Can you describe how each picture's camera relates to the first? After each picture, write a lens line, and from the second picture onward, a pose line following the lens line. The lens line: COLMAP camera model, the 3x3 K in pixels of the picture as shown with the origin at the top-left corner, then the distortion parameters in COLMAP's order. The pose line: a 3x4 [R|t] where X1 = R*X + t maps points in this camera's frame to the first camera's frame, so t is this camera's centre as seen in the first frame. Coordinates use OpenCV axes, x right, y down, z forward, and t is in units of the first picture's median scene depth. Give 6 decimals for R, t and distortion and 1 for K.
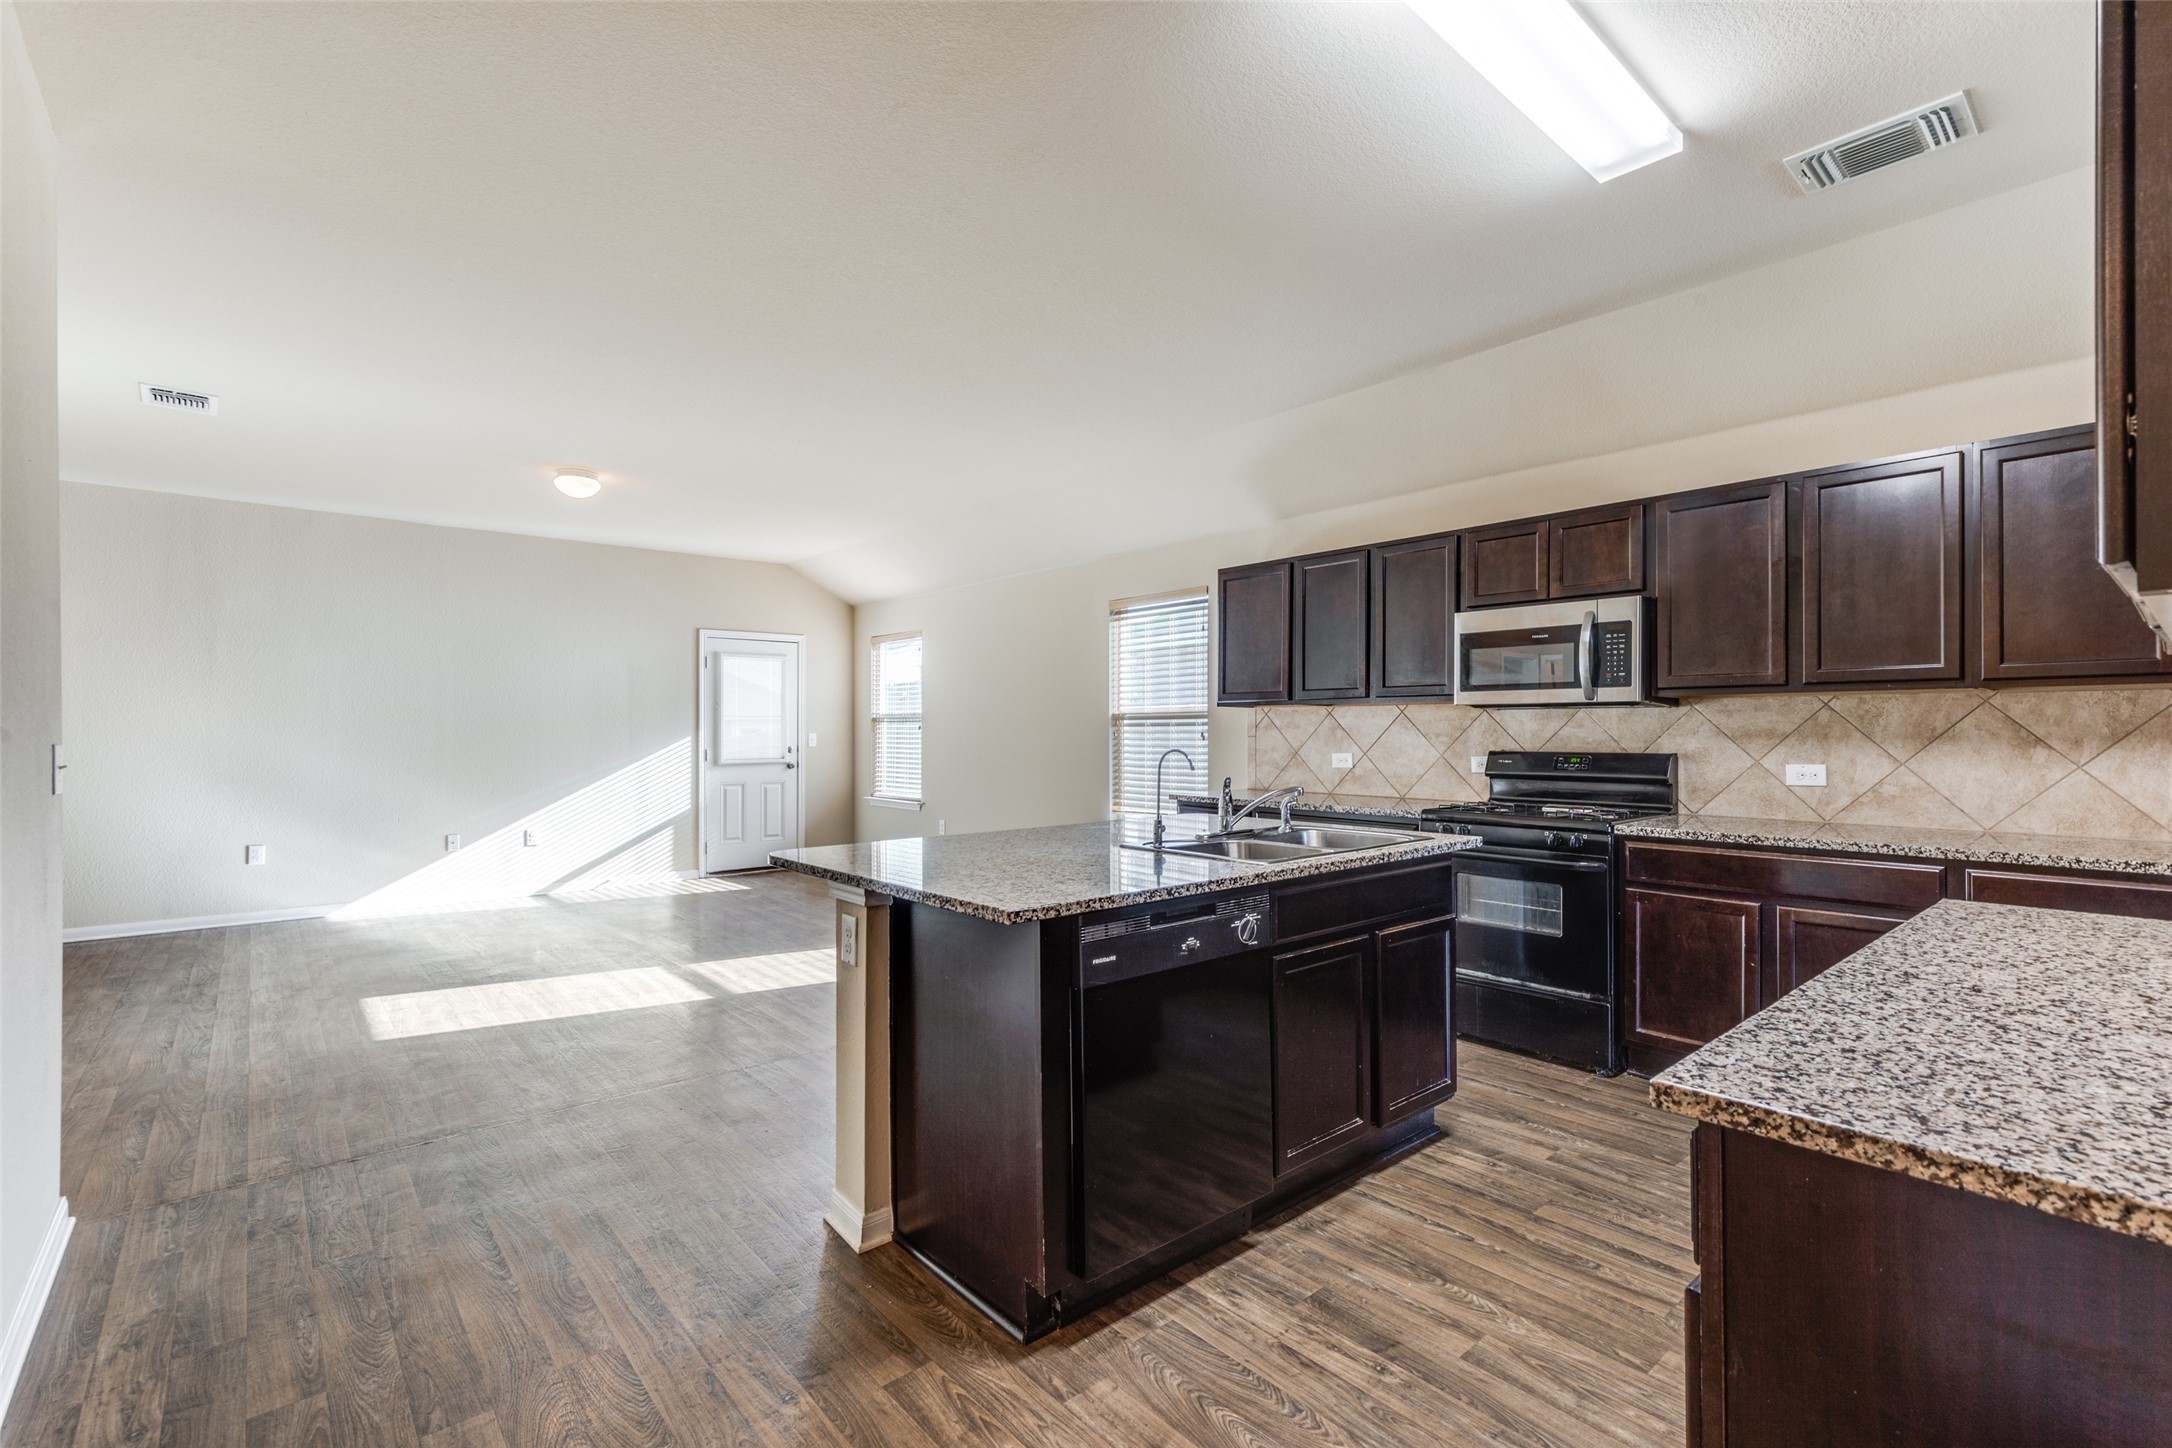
lens RADIAL K [[980.0, 0, 1092.5], [0, 980.0, 724.7], [0, 0, 1]] dist [0.006922, -0.001172]
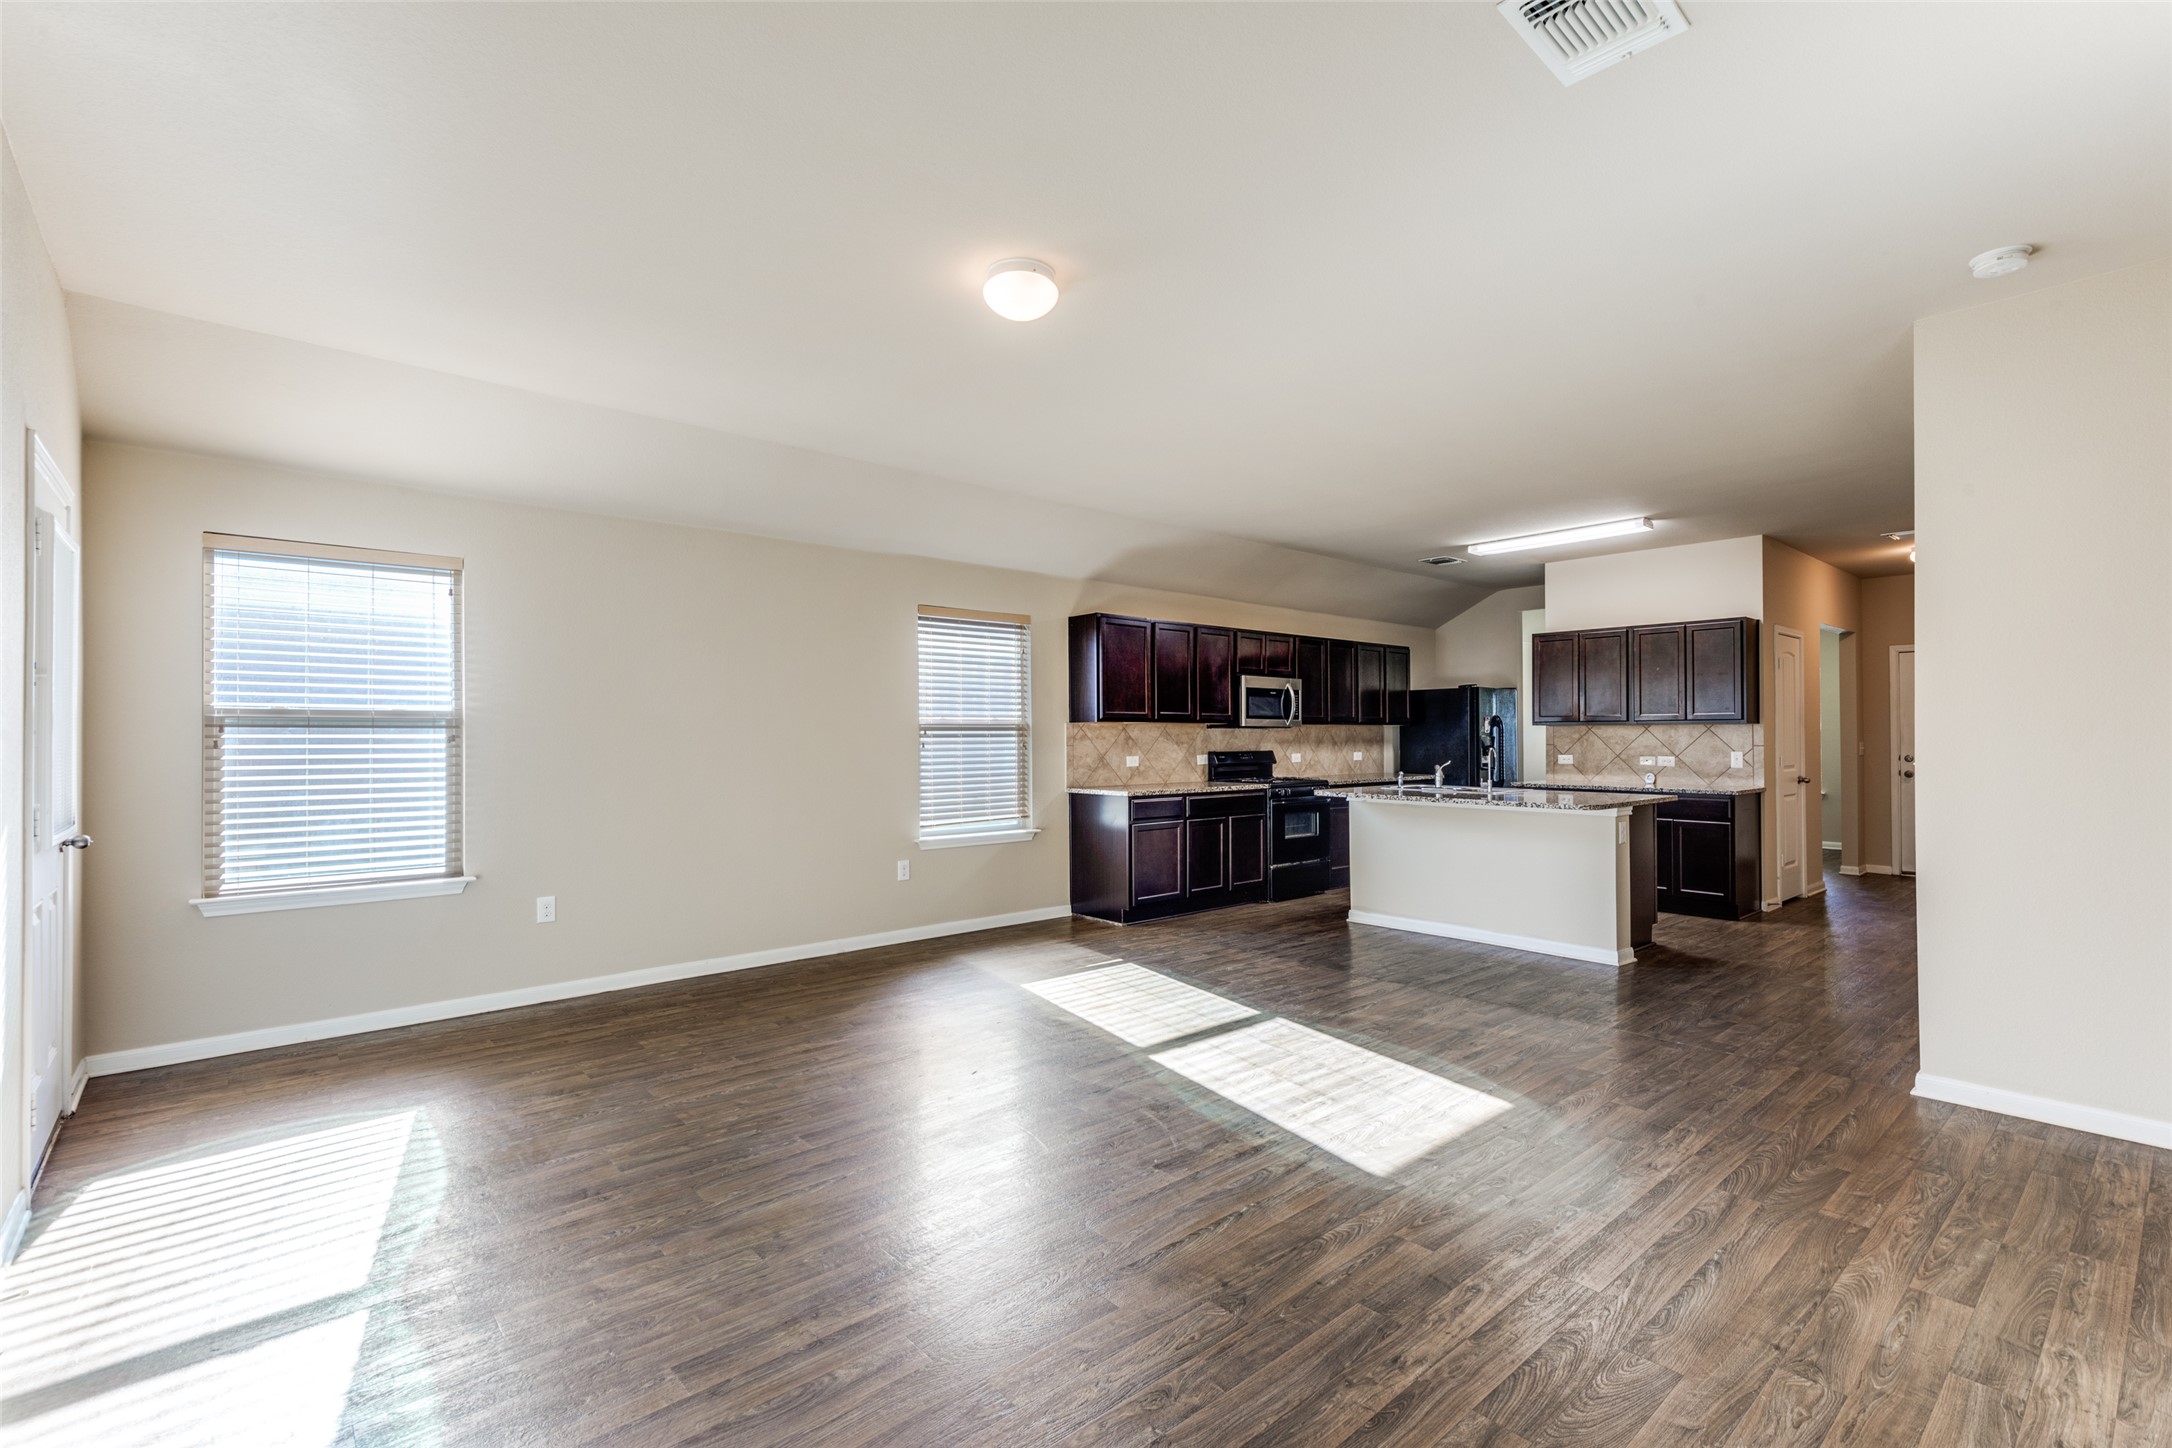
lens RADIAL K [[980.0, 0, 1110.0], [0, 980.0, 642.1], [0, 0, 1]] dist [0.006922, -0.001172]
pose [[-0.019857, 0.099769, 0.994812, -1.661477], [-0.002472, 0.995001, -0.099837, 0.008246], [-0.999800, -0.004442, -0.019511, 1.465643]]
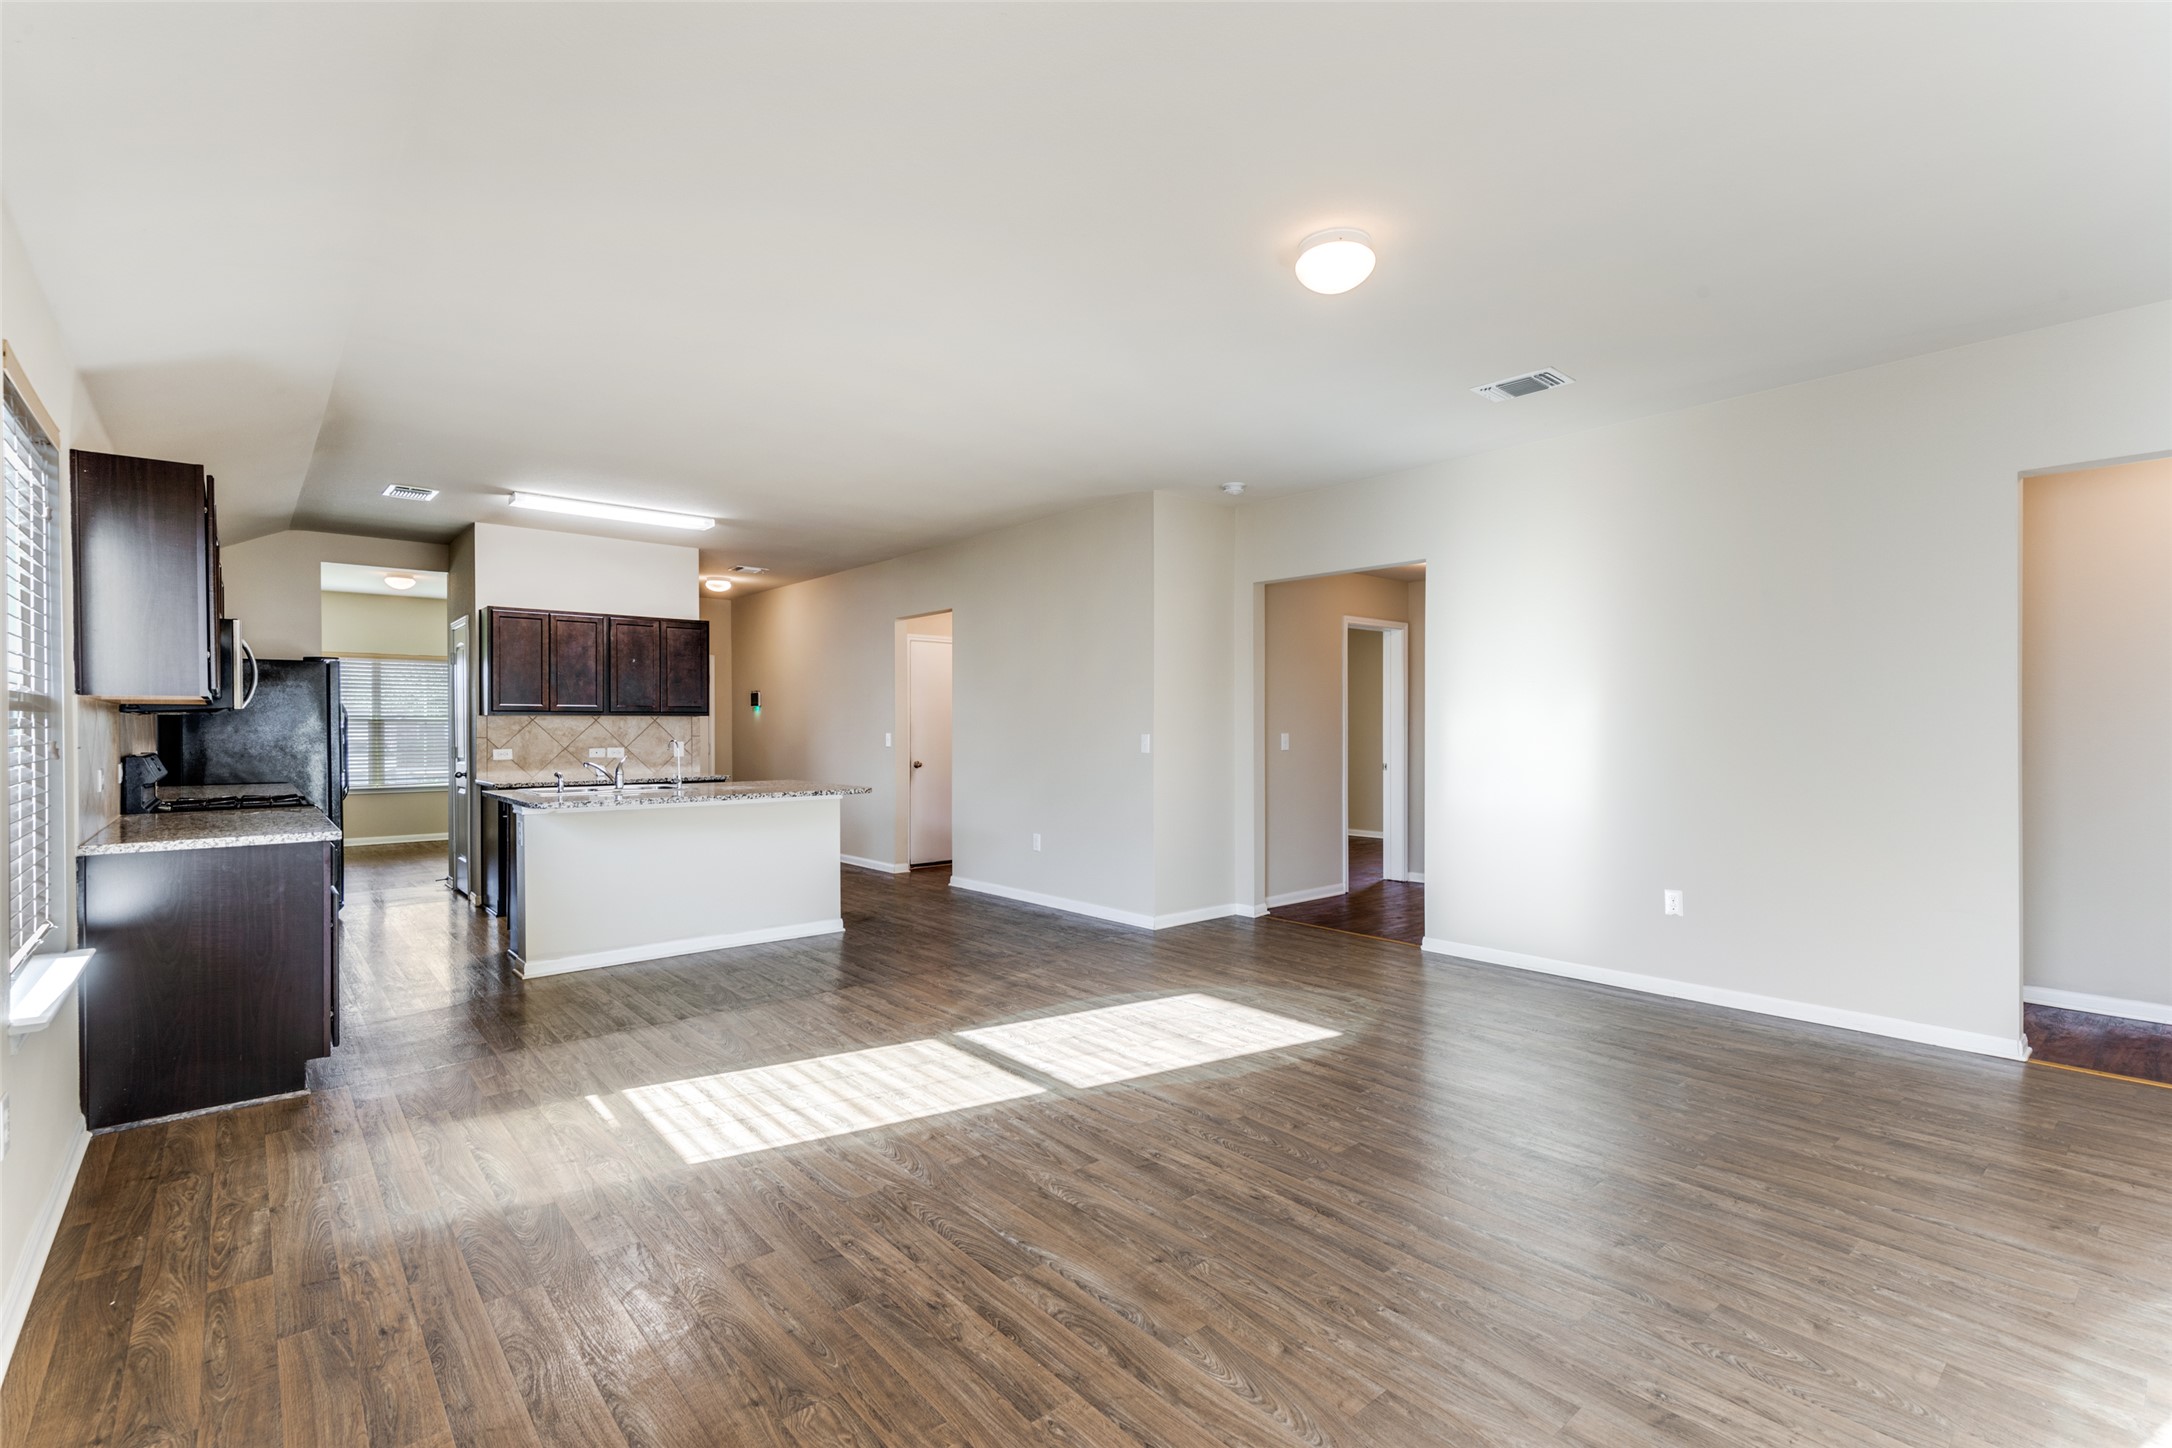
lens RADIAL K [[980.0, 0, 1094.5], [0, 980.0, 732.3], [0, 0, 1]] dist [0.006922, -0.001172]
pose [[-0.999966, 0.005418, -0.006151, -0.594572], [0.005400, 0.999981, 0.002804, 0.005710], [0.006167, 0.002770, -0.999977, 2.319915]]
